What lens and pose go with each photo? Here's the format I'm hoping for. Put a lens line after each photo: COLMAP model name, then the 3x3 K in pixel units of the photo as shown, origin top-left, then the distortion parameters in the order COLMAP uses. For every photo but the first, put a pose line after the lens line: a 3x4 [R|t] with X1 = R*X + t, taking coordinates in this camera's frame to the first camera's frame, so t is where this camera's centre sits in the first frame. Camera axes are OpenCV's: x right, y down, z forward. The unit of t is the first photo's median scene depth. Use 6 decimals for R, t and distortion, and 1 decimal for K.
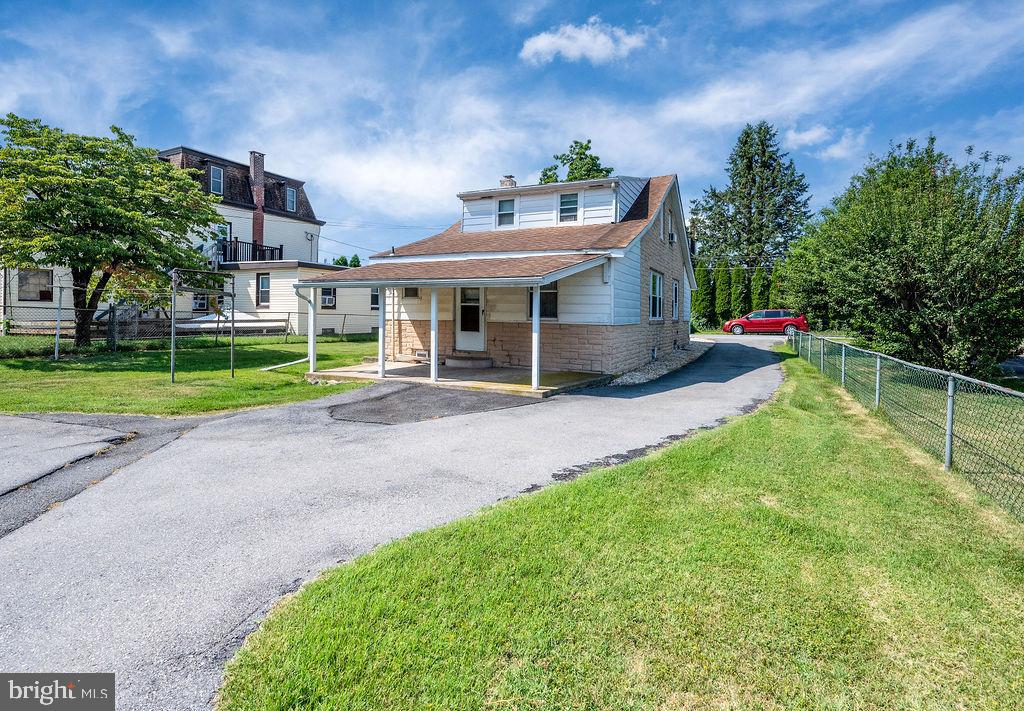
lens RADIAL K [[516.8, 0, 511.0], [0, 516.8, 319.5], [0, 0, 1]] dist [0.002841, 0.000235]
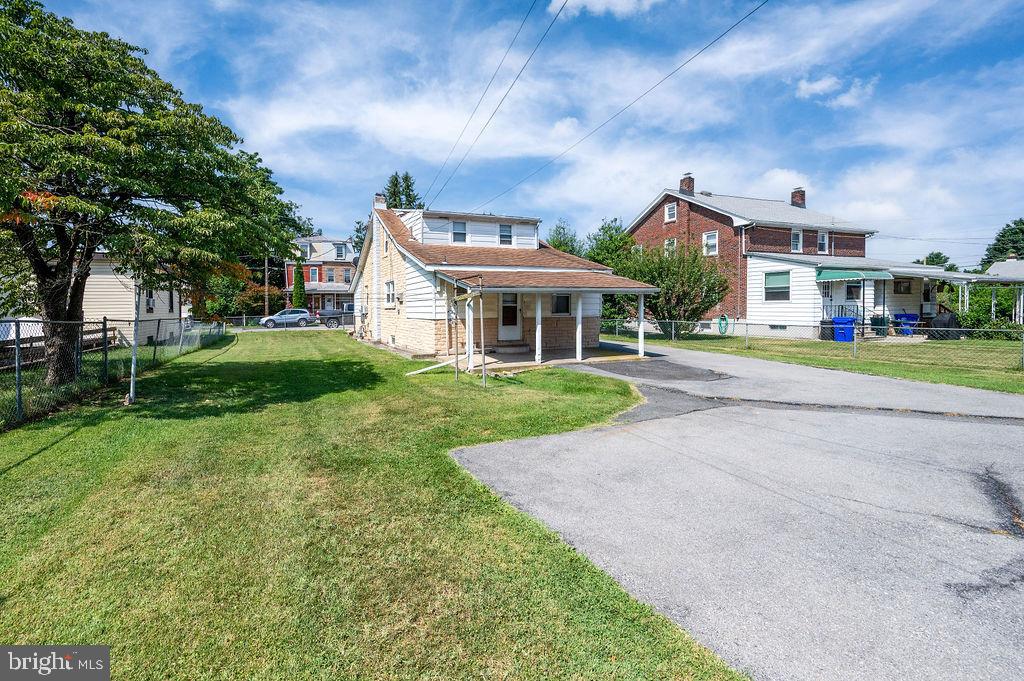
lens RADIAL K [[426.2, 0, 436.4], [0, 426.2, 322.8], [0, 0, 1]] dist [0.000820, -0.000016]
pose [[0.705346, -0.045224, 0.707419, -0.908292], [0.029075, 0.998969, 0.034872, -0.025375], [-0.708267, -0.004029, 0.705933, 0.339114]]
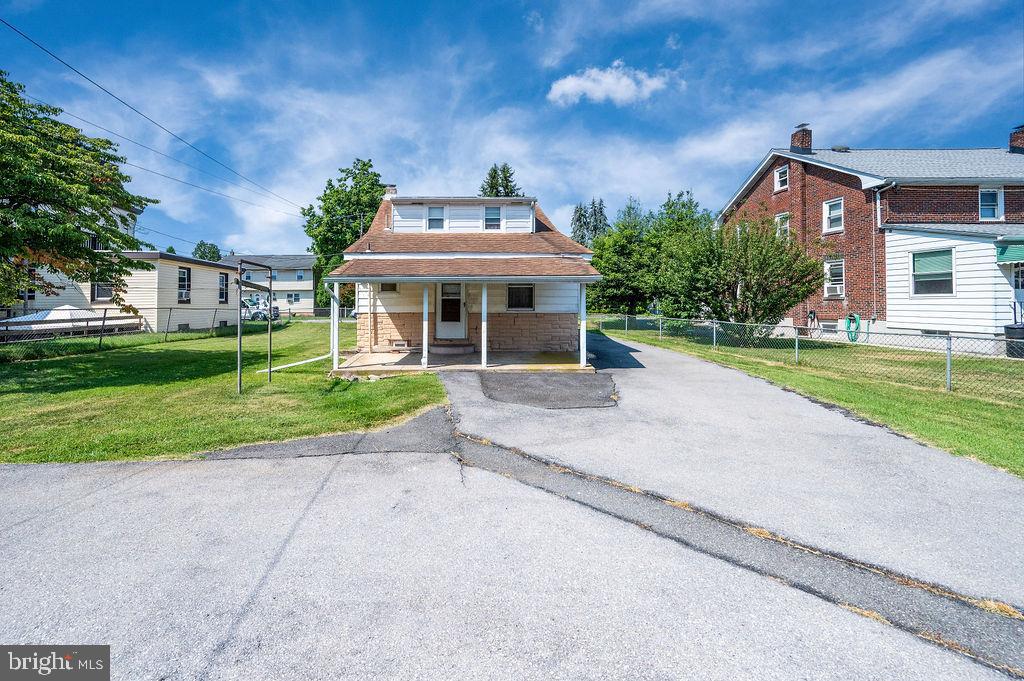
lens RADIAL K [[423.9, 0, 448.9], [0, 423.9, 299.4], [0, 0, 1]] dist [-0.001101, 0.000013]
pose [[0.899239, -0.010993, 0.437319, -0.453527], [0.019645, 0.999690, -0.015266, -0.010653], [-0.437015, 0.022319, 0.899177, 0.154725]]
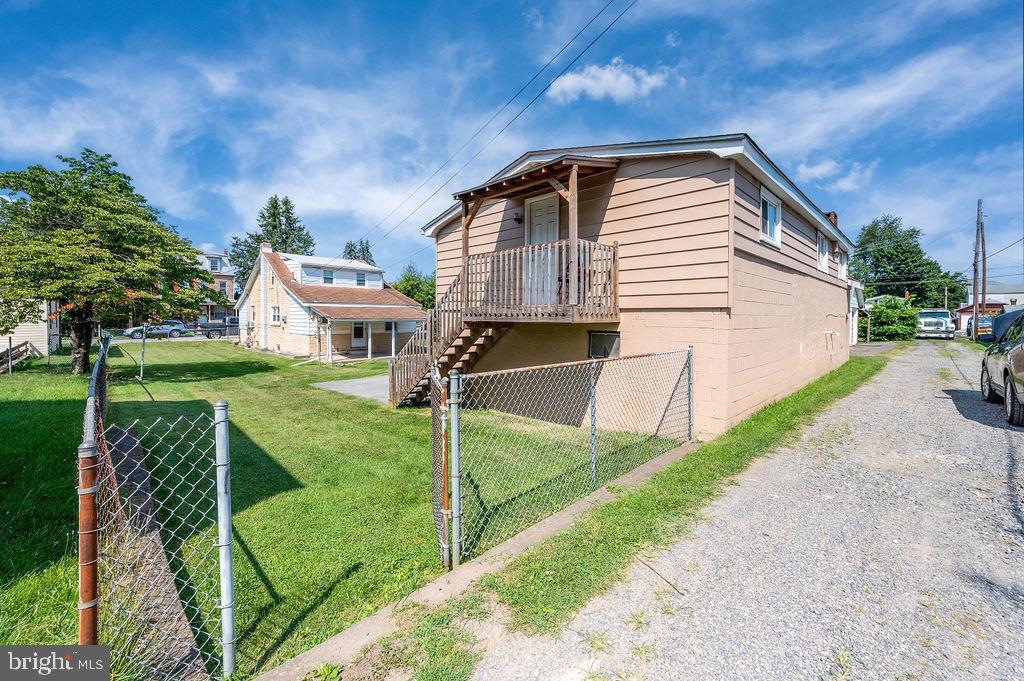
lens RADIAL K [[409.3, 0, 509.5], [0, 409.3, 335.9], [0, 0, 1]] dist [-0.002194, -0.000136]
pose [[0.344170, -0.057105, 0.937169, -1.405495], [0.009435, 0.998309, 0.057365, -0.076219], [-0.938860, -0.010901, 0.344126, -0.207227]]
